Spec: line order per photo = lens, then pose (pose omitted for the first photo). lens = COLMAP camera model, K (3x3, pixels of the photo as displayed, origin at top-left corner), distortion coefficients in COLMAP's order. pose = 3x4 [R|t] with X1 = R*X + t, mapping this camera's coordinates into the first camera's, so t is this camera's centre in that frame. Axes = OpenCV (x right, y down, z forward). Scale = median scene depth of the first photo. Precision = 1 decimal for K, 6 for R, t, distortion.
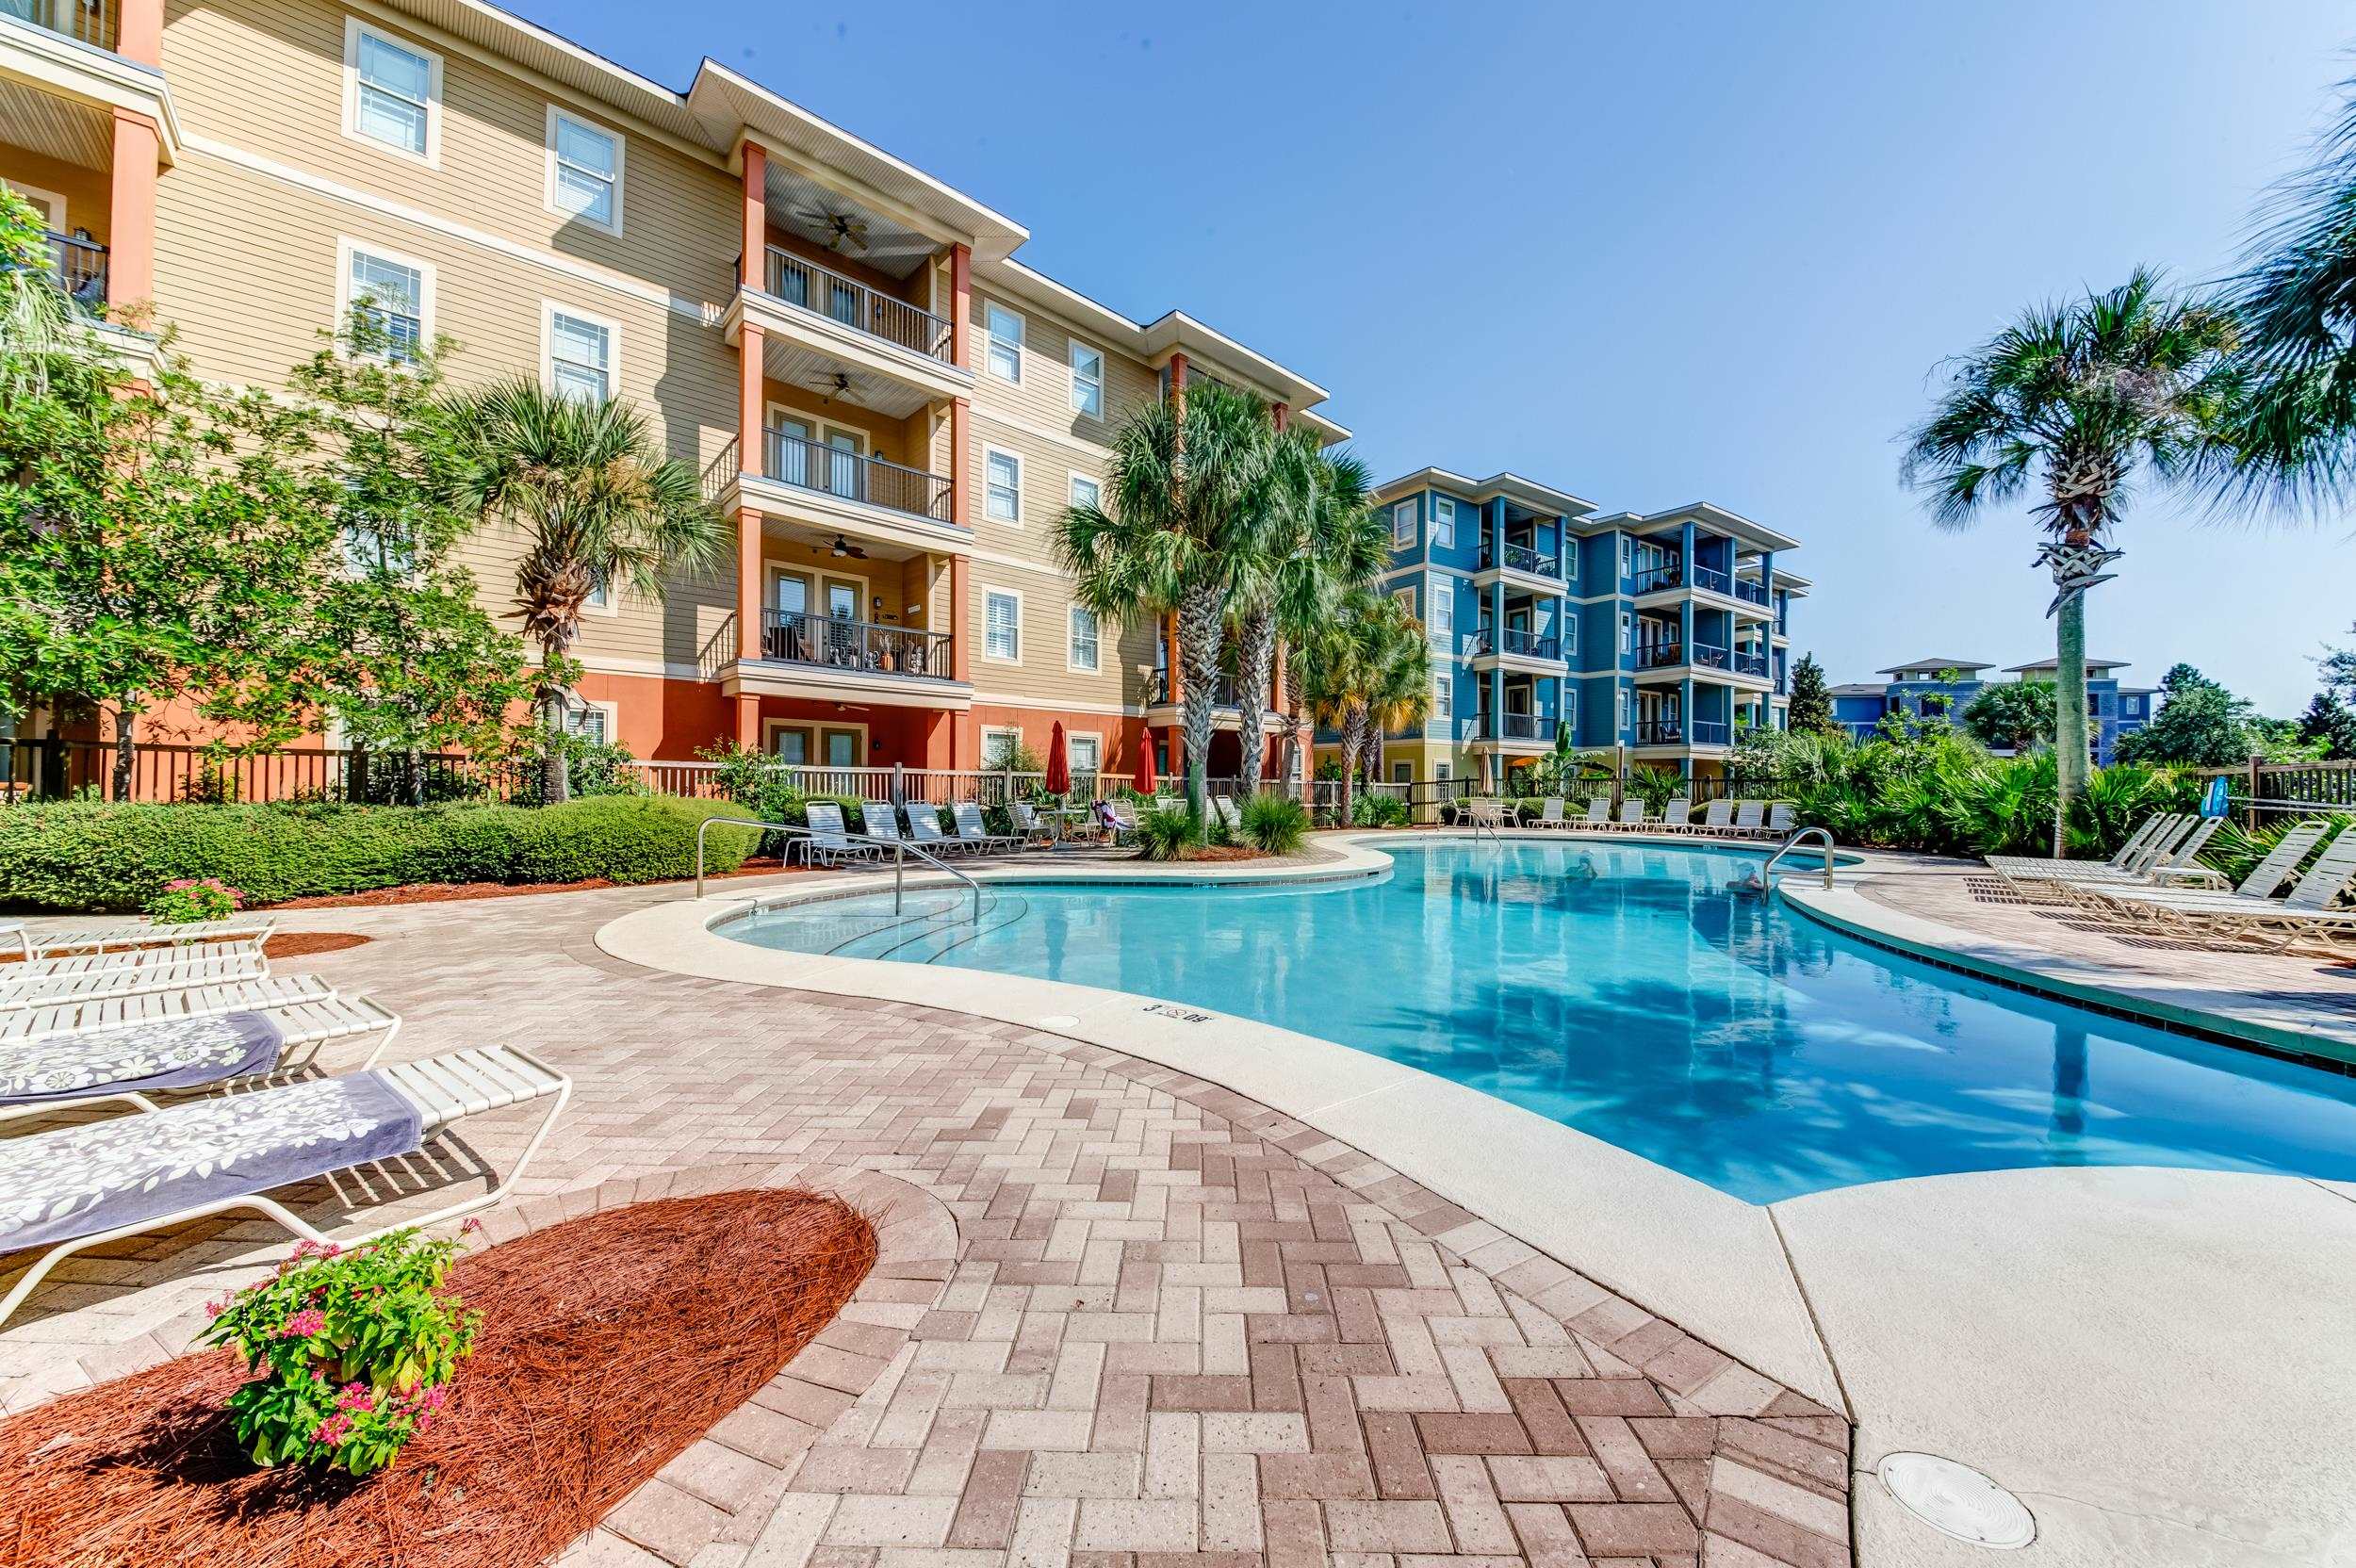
lens RADIAL K [[827.8, 0, 1178.0], [0, 827.8, 784.0], [0, 0, 1]] dist [-0.000462, -0.009086]
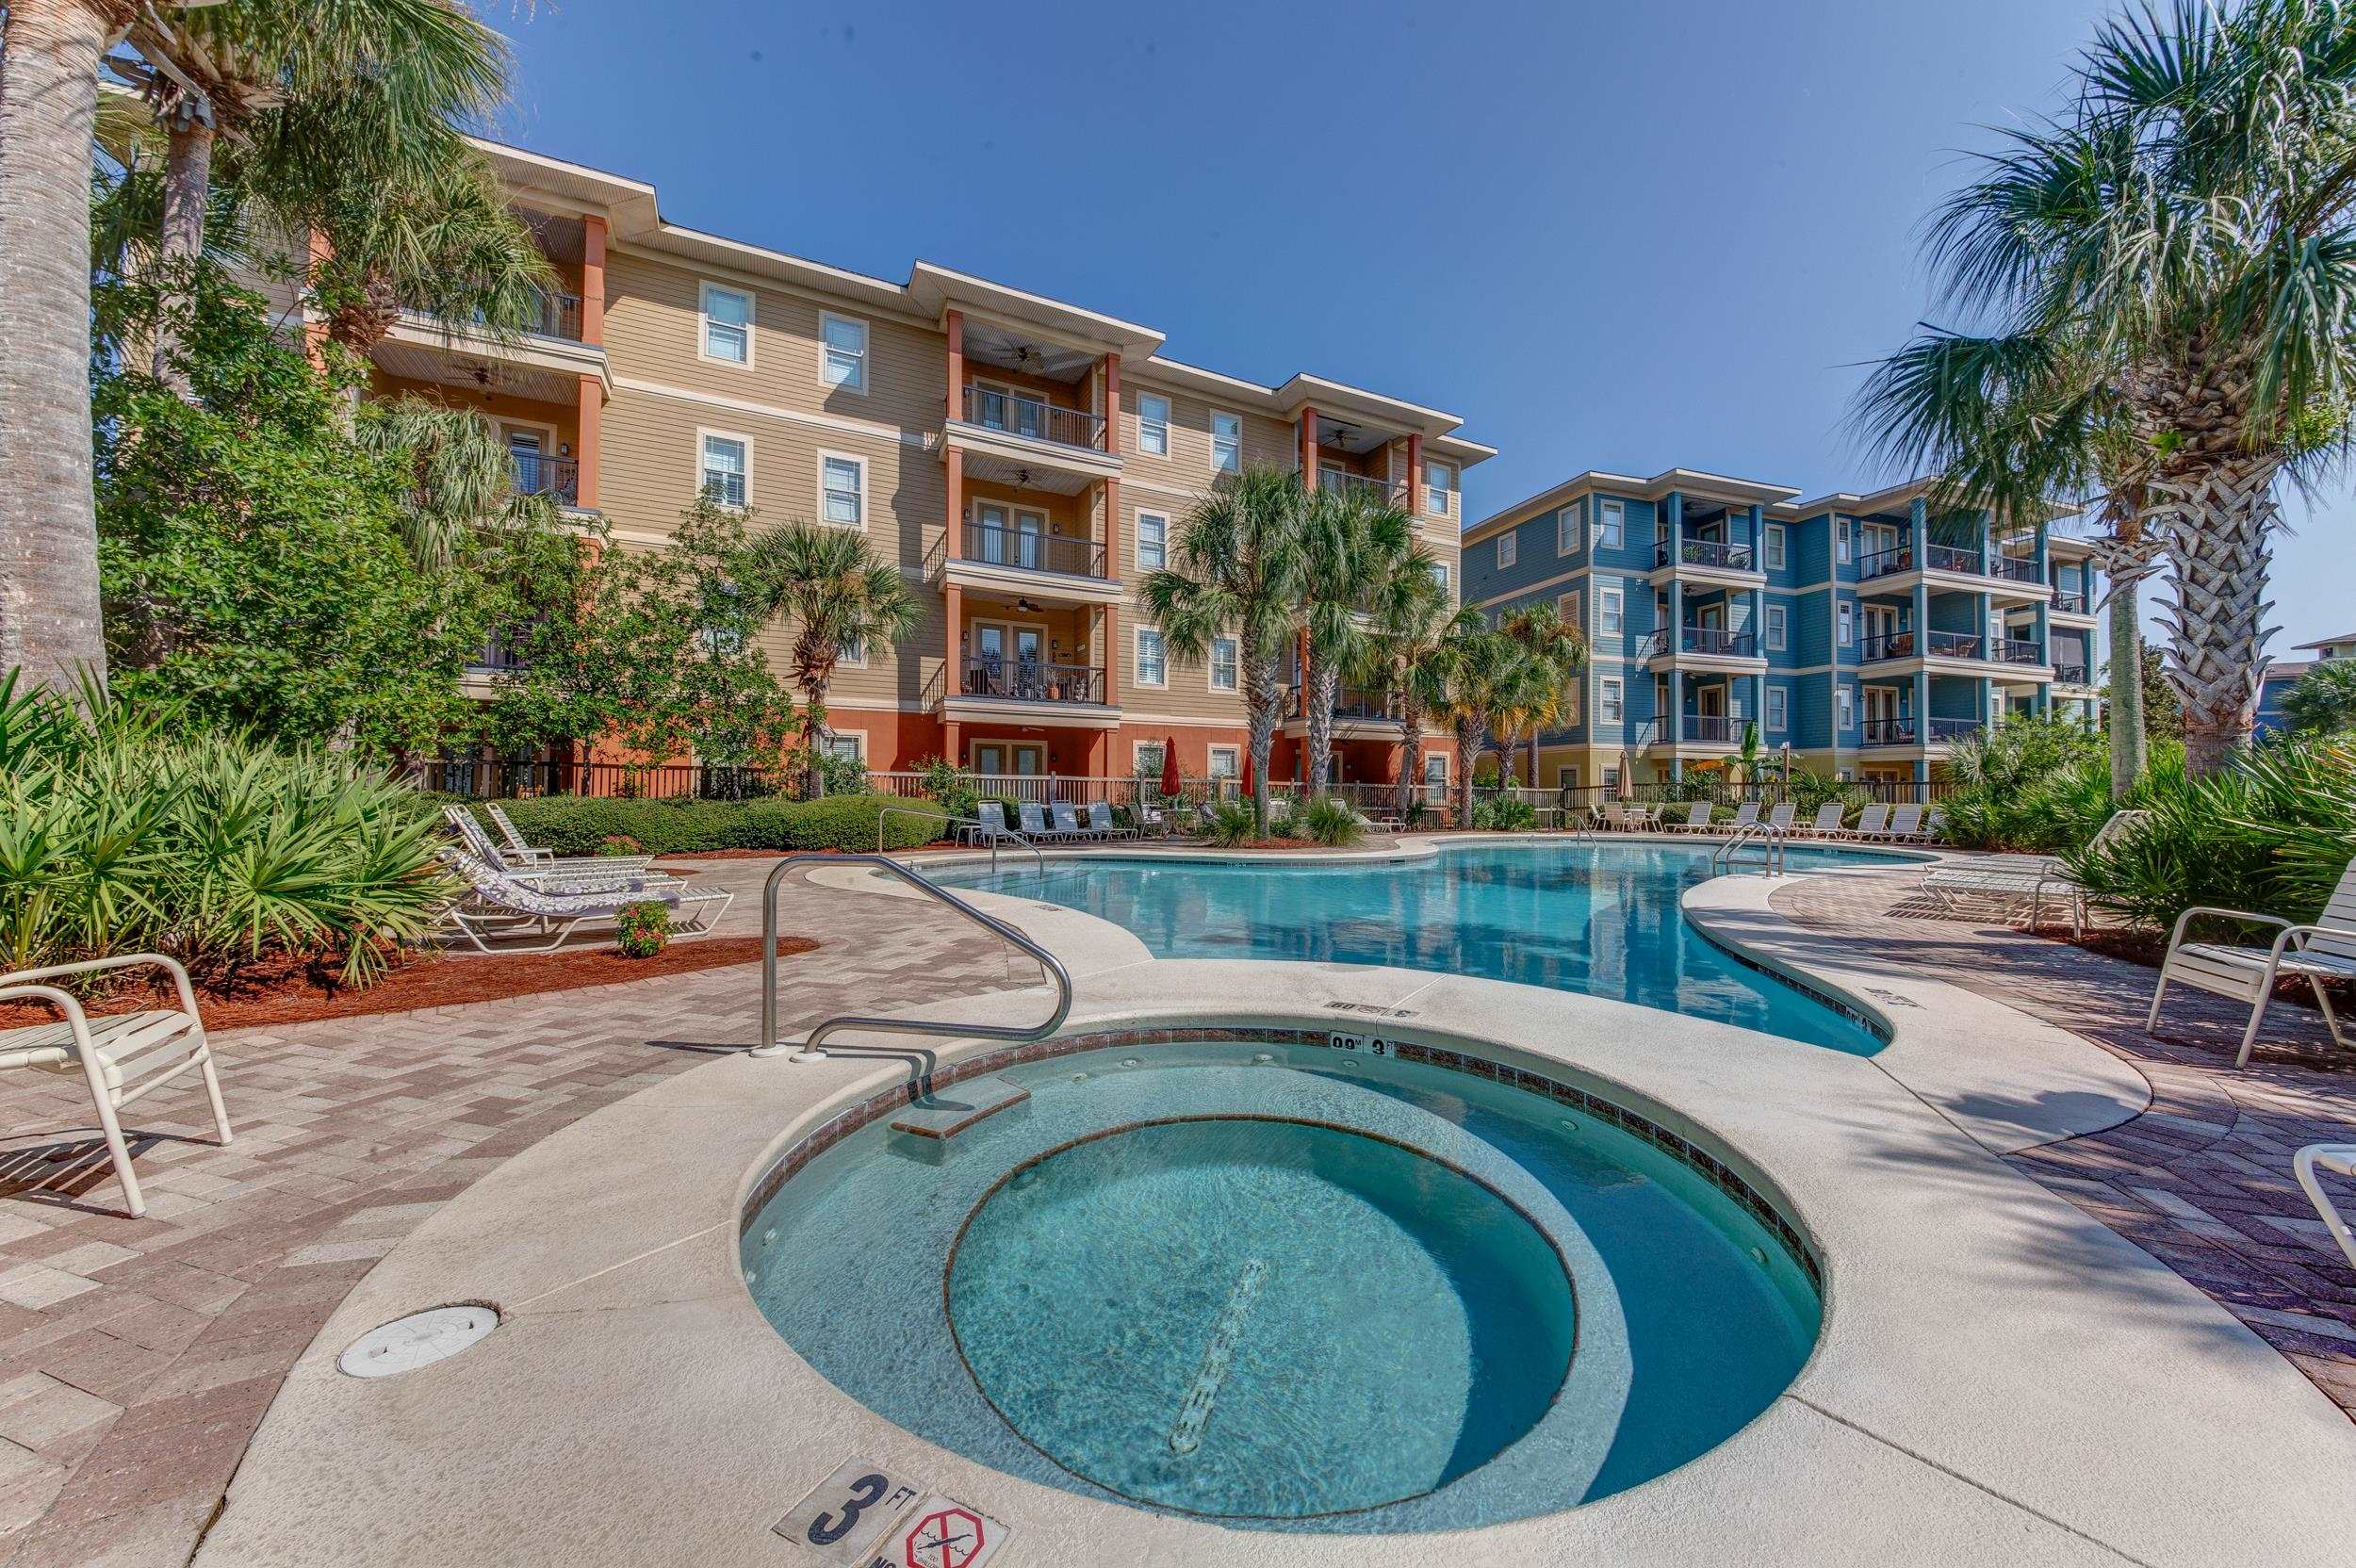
lens RADIAL K [[812.1, 0, 1178.0], [0, 812.1, 784.0], [0, 0, 1]] dist [0.019045, -0.022650]
pose [[0.958120, -0.003654, -0.286344, 0.195934], [0.000991, 0.999955, -0.009444, 0.005614], [0.286365, 0.008765, 0.958080, -0.150199]]
